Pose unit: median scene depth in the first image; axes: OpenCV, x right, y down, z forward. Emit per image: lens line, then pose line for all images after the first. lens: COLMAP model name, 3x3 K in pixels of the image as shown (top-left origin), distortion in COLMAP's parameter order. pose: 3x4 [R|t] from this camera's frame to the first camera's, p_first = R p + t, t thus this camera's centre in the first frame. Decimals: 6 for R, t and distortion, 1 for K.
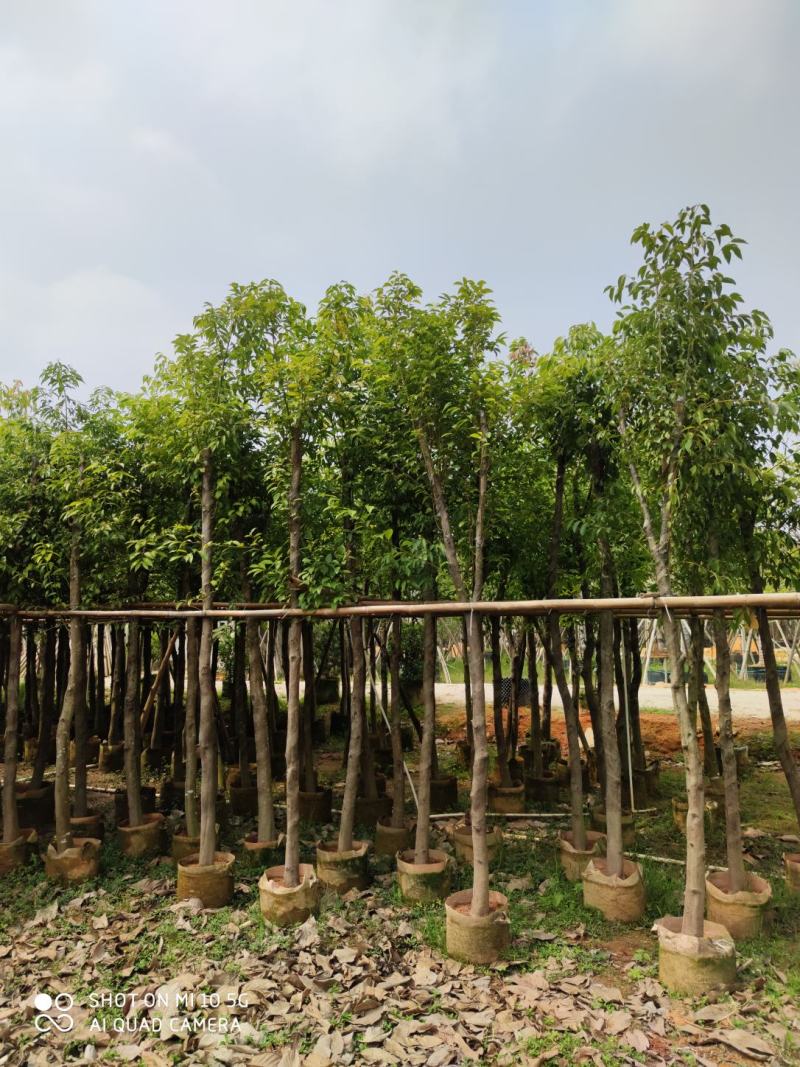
lens RADIAL K [[793.3, 0, 405.0], [0, 793.3, 529.1], [0, 0, 1]] dist [0.083265, -0.085500]
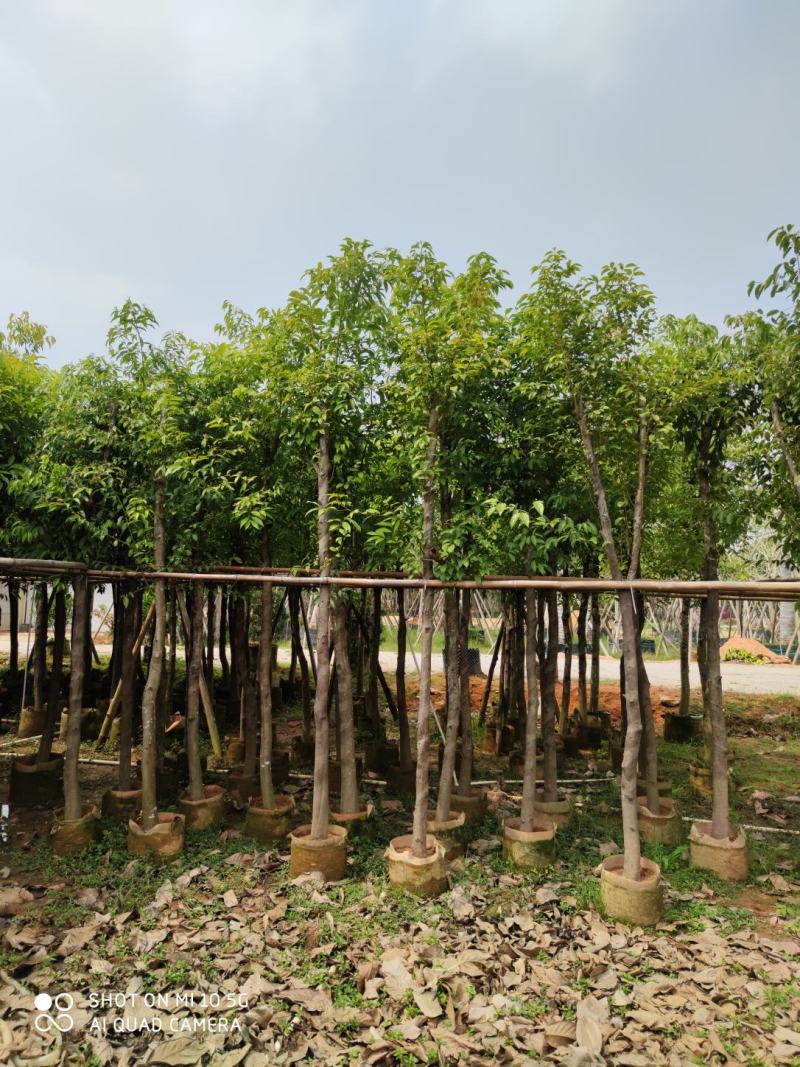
lens RADIAL K [[793.3, 0, 405.0], [0, 793.3, 529.1], [0, 0, 1]] dist [0.083265, -0.085500]
pose [[0.980282, 0.045627, 0.192262, -0.361591], [-0.053388, 0.997947, 0.035377, 0.004264], [-0.190253, -0.044944, 0.980706, 0.045035]]
